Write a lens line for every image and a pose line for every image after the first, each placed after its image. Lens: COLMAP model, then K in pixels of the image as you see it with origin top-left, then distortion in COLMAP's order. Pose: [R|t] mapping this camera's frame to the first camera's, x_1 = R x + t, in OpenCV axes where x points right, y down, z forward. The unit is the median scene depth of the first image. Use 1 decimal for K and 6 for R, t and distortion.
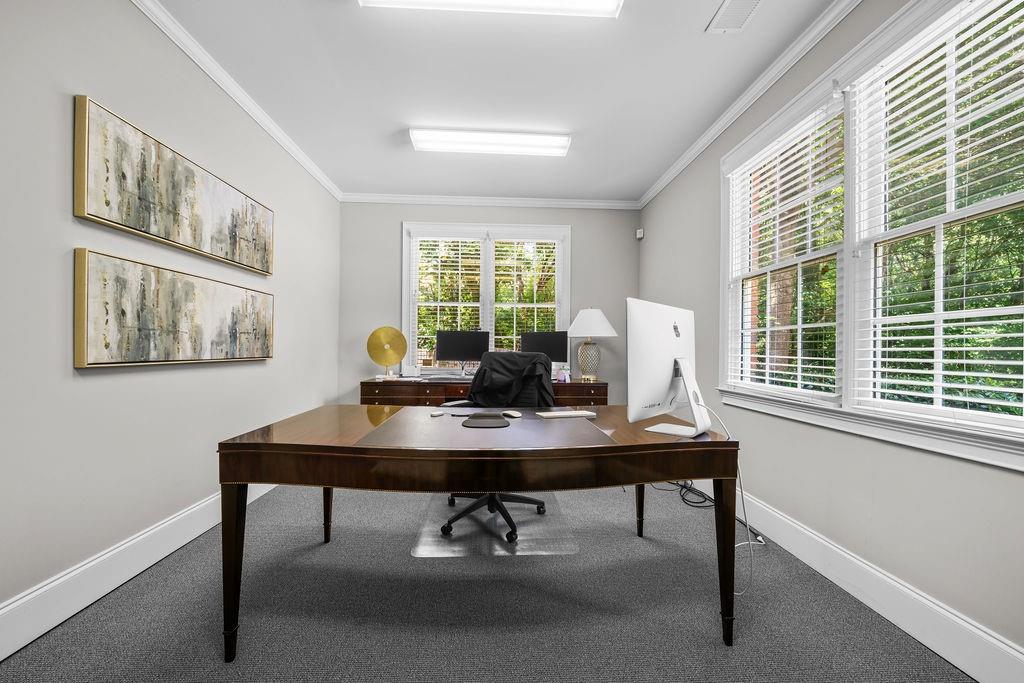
lens RADIAL K [[354.5, 0, 511.9], [0, 354.5, 352.2], [0, 0, 1]] dist [-0.008838, 0.000289]
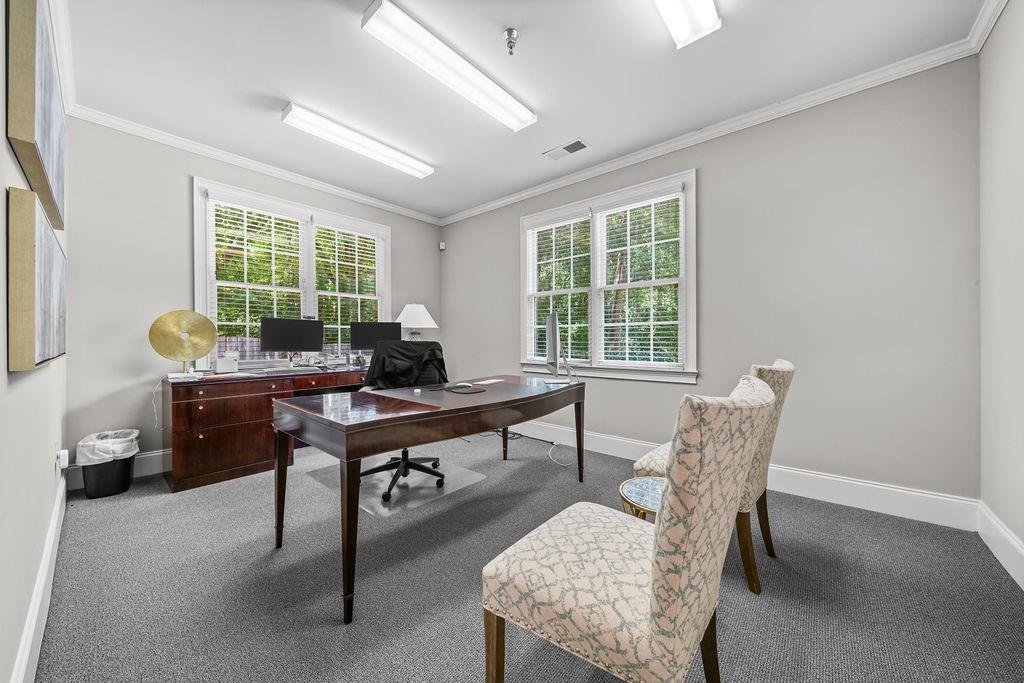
lens RADIAL K [[354.5, 0, 511.9], [0, 354.5, 341.5], [0, 0, 1]] dist [-0.008838, 0.000289]
pose [[0.686168, -0.011502, 0.727352, -0.535983], [0.010014, 0.999930, 0.006365, -0.001729], [-0.727374, 0.002916, 0.686235, -0.056265]]
